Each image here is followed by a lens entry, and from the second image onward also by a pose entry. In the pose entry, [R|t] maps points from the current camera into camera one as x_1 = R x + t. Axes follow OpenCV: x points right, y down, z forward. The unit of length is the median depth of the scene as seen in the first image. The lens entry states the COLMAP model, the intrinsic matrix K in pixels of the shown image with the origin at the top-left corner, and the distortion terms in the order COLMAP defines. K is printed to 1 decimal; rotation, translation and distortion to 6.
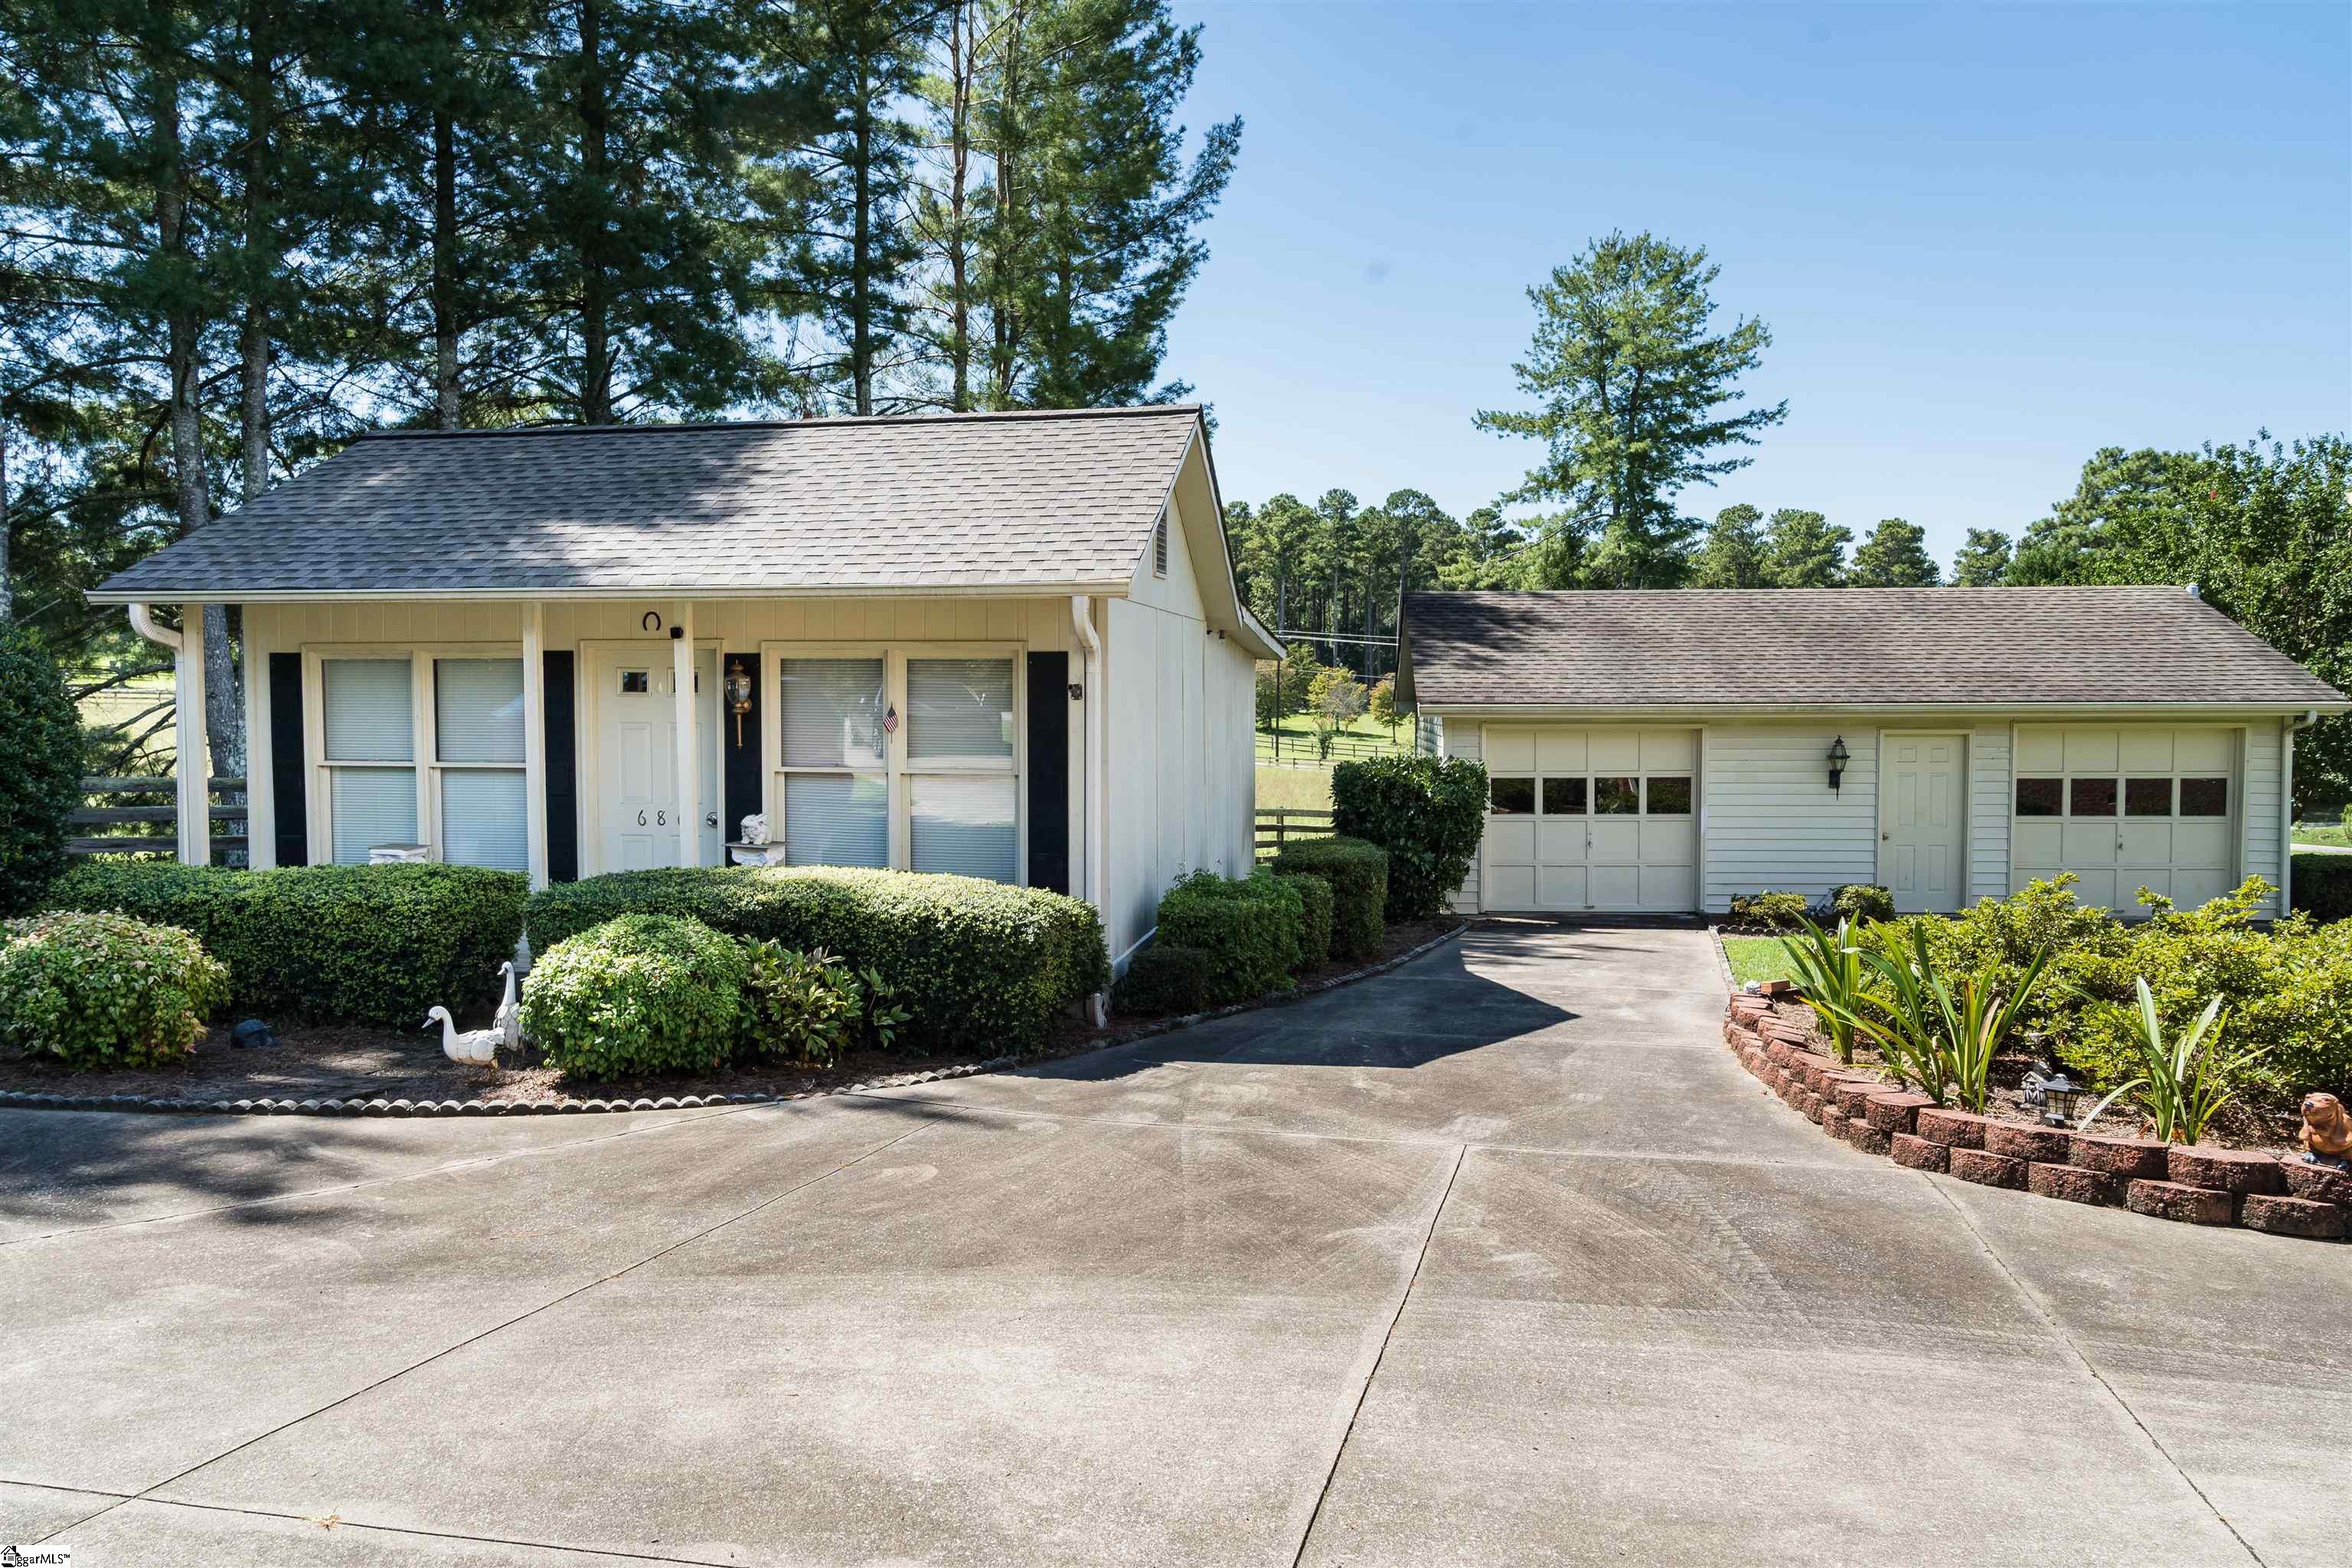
lens RADIAL K [[1652.0, 0, 1176.0], [0, 1652.0, 784.0], [0, 0, 1]] dist [-0.057760, 0.038288]
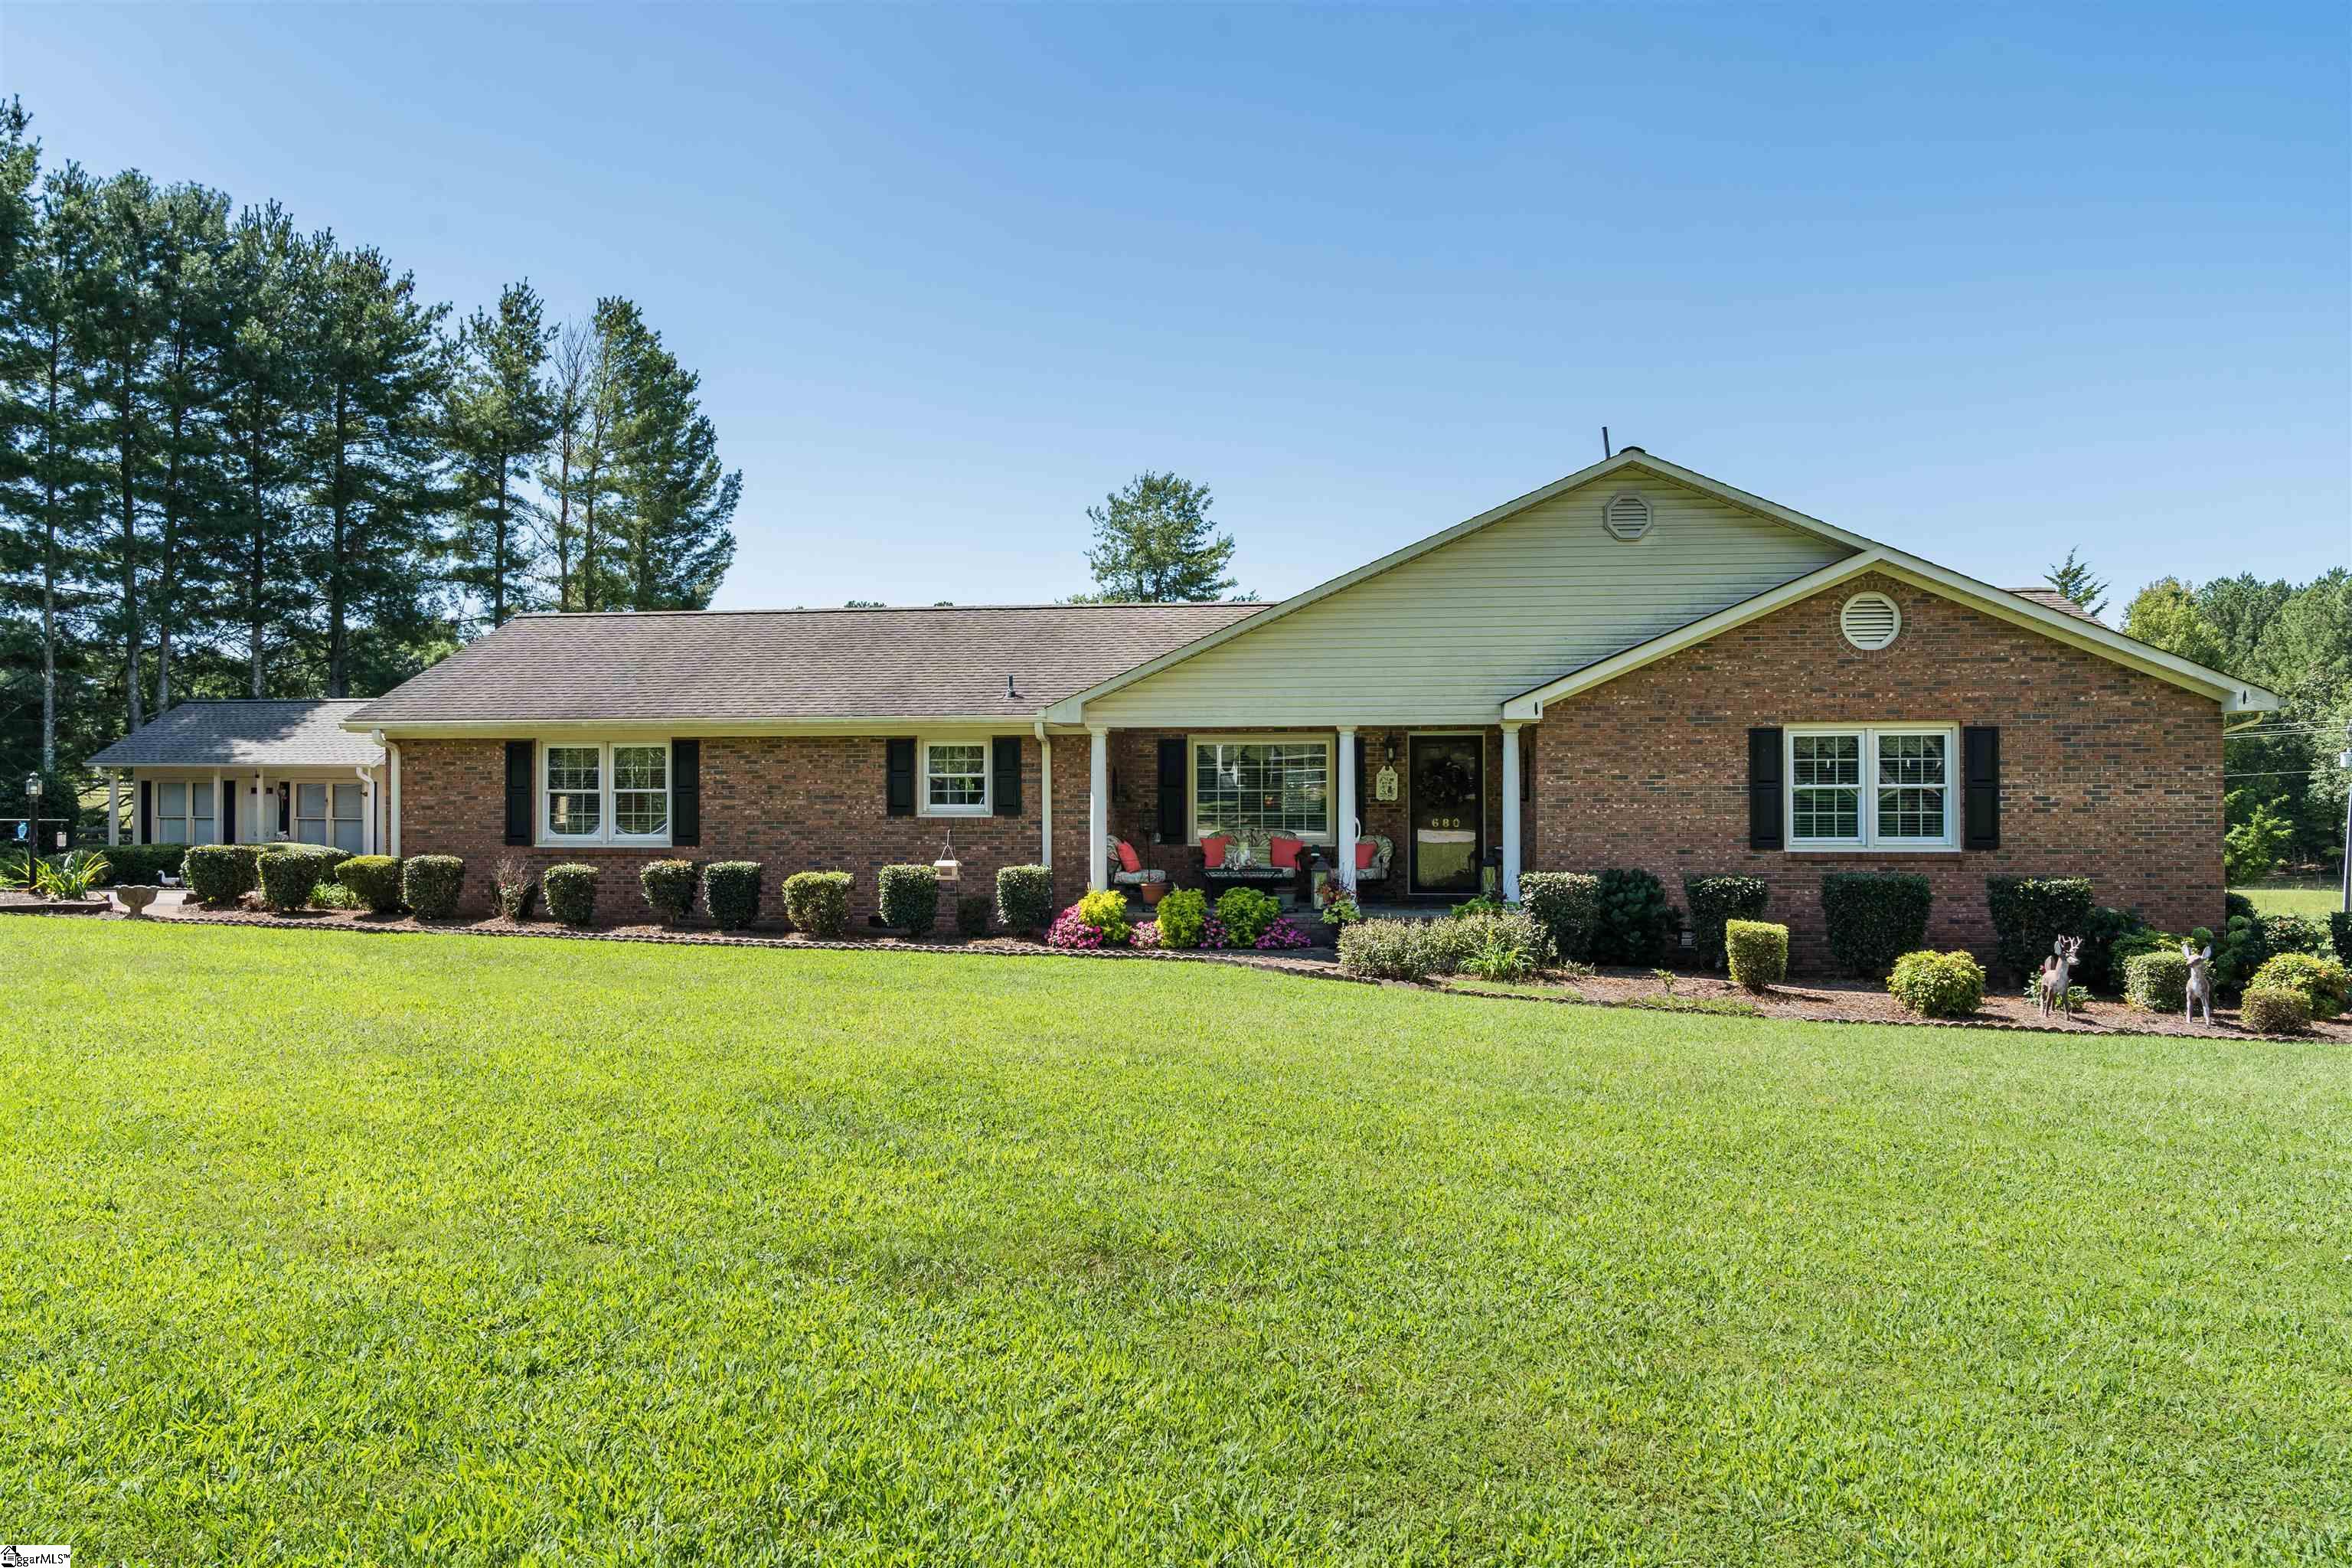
lens RADIAL K [[1674.2, 0, 1176.0], [0, 1674.2, 784.0], [0, 0, 1]] dist [-0.051316, 0.040392]
pose [[0.999903, 0.000437, -0.013933, 1.416333], [-0.001255, 0.998274, -0.058713, 0.104233], [0.013884, 0.058724, 0.998178, -2.048642]]
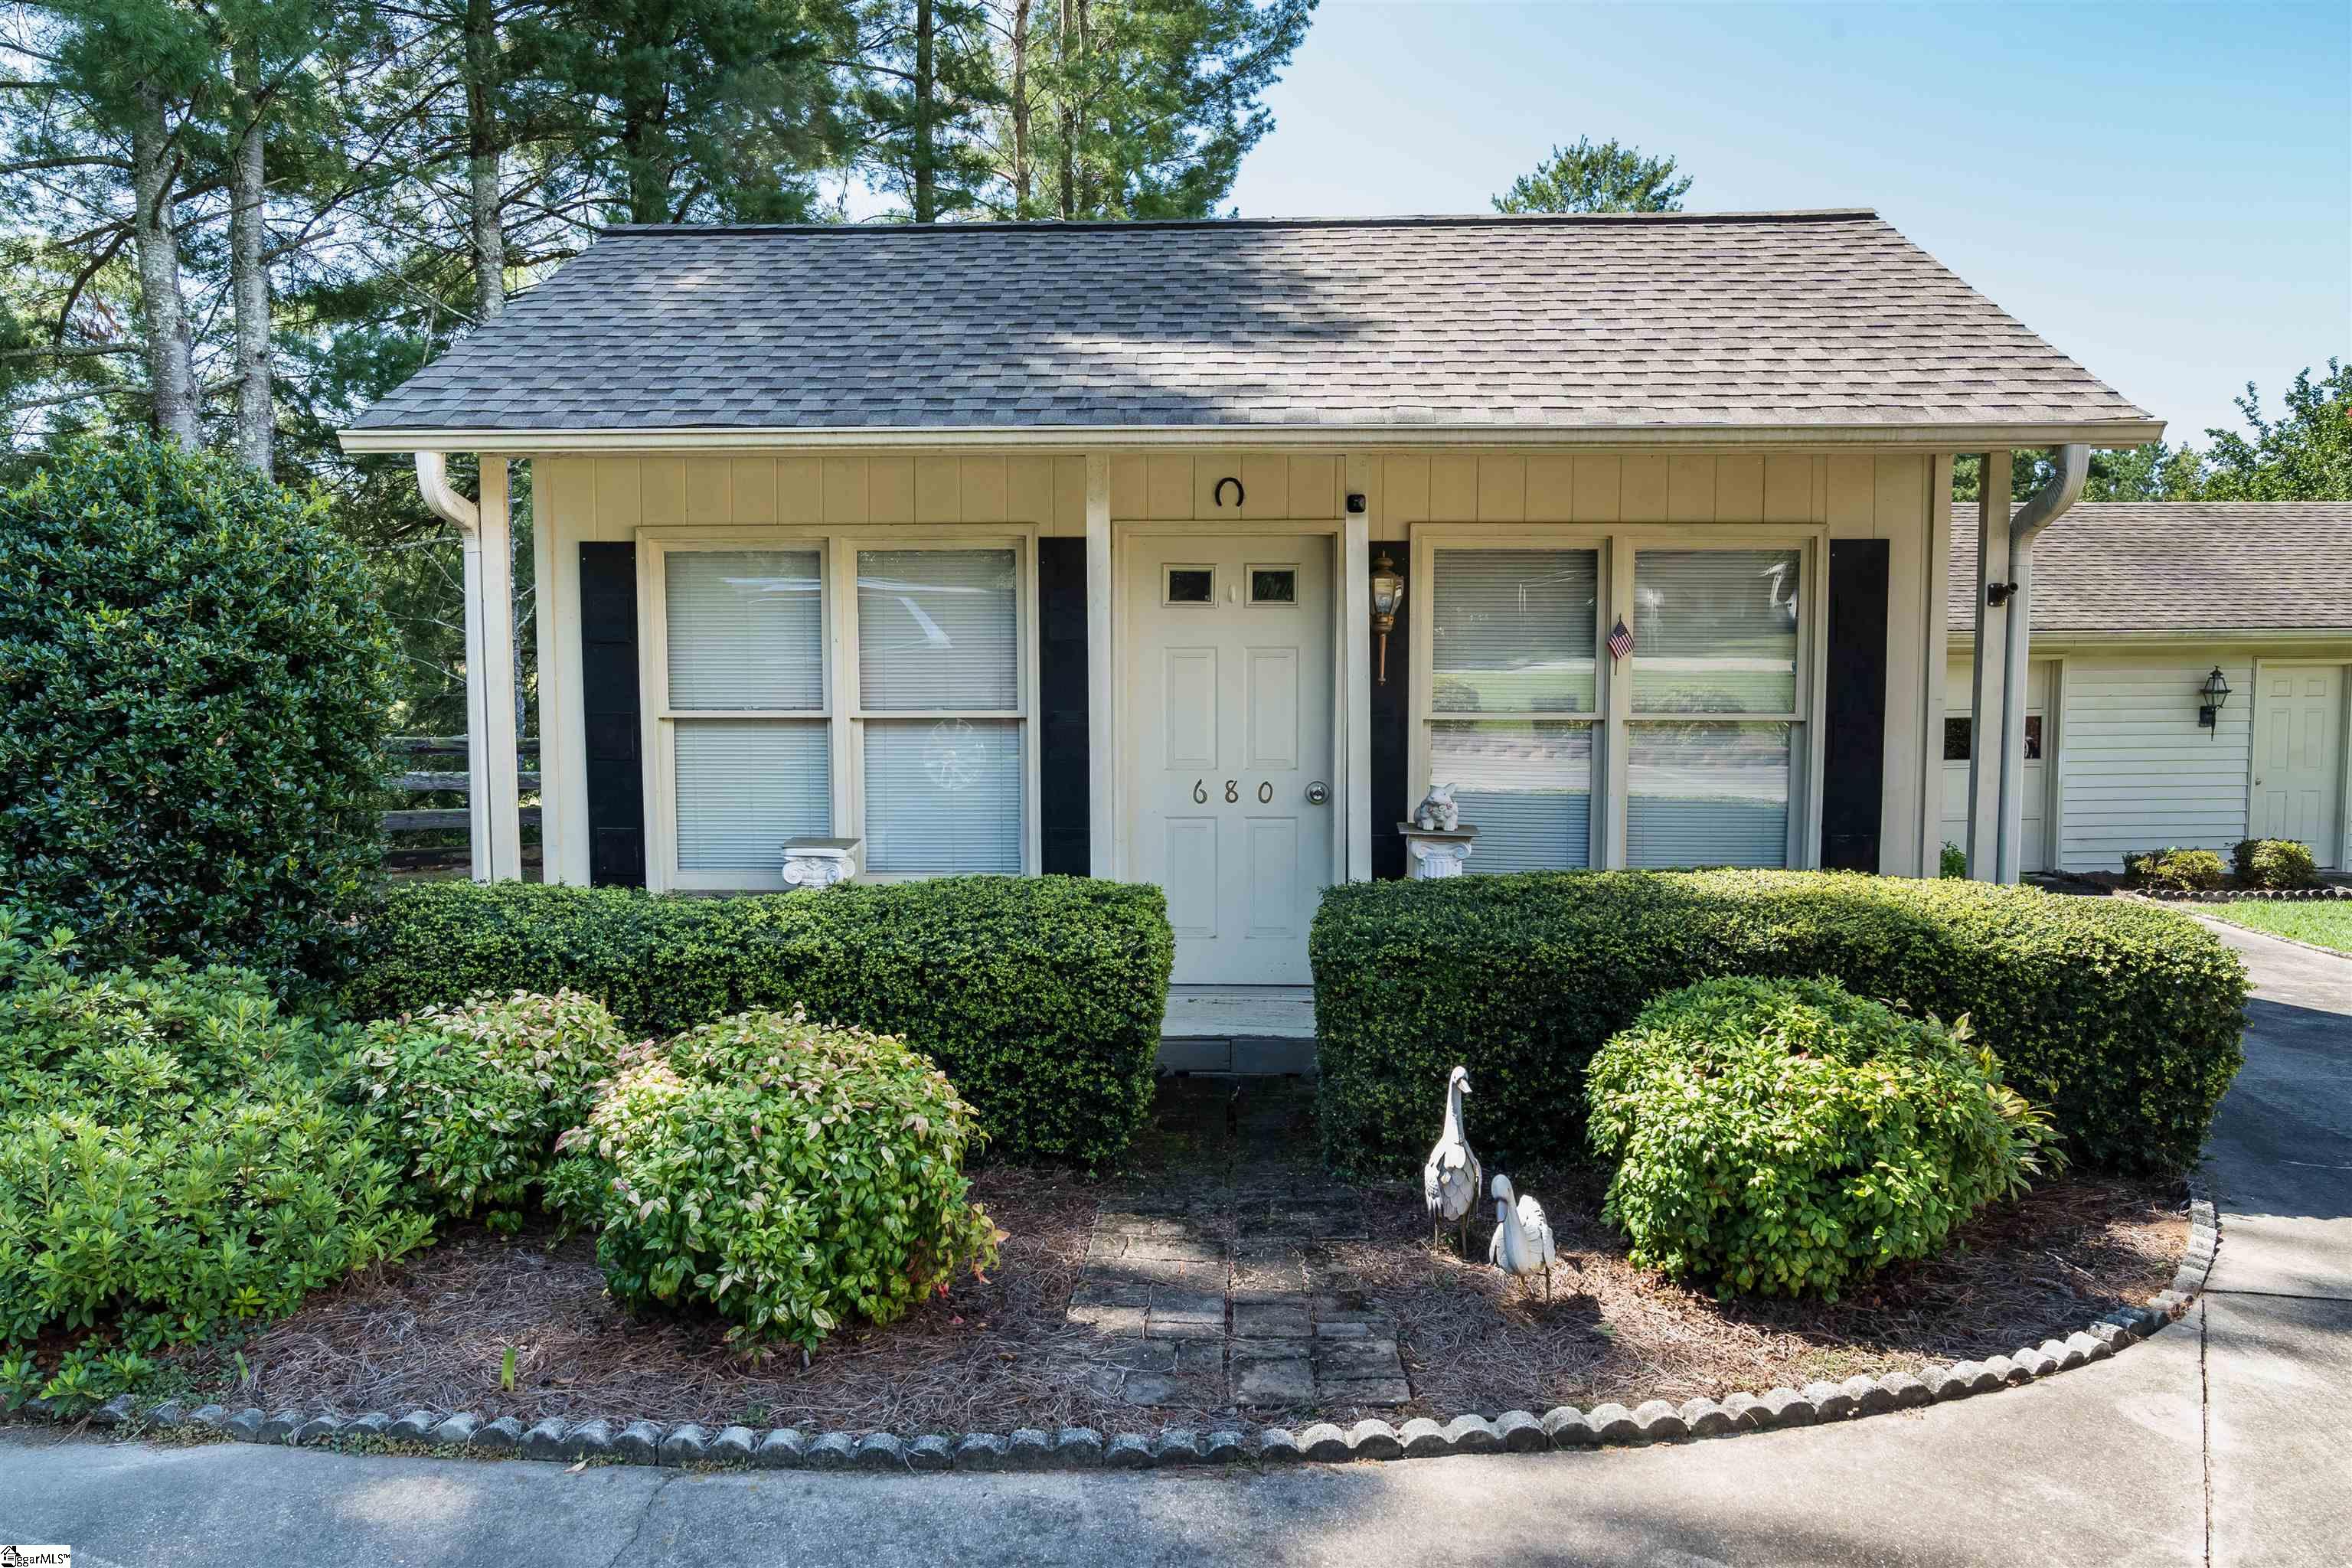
lens RADIAL K [[1674.2, 0, 1176.0], [0, 1674.2, 784.0], [0, 0, 1]] dist [-0.051316, 0.040392]
pose [[0.992073, -0.015241, 0.124739, -0.400435], [0.011082, 0.999361, 0.033968, -0.005127], [-0.125177, -0.032316, 0.991608, 0.316949]]
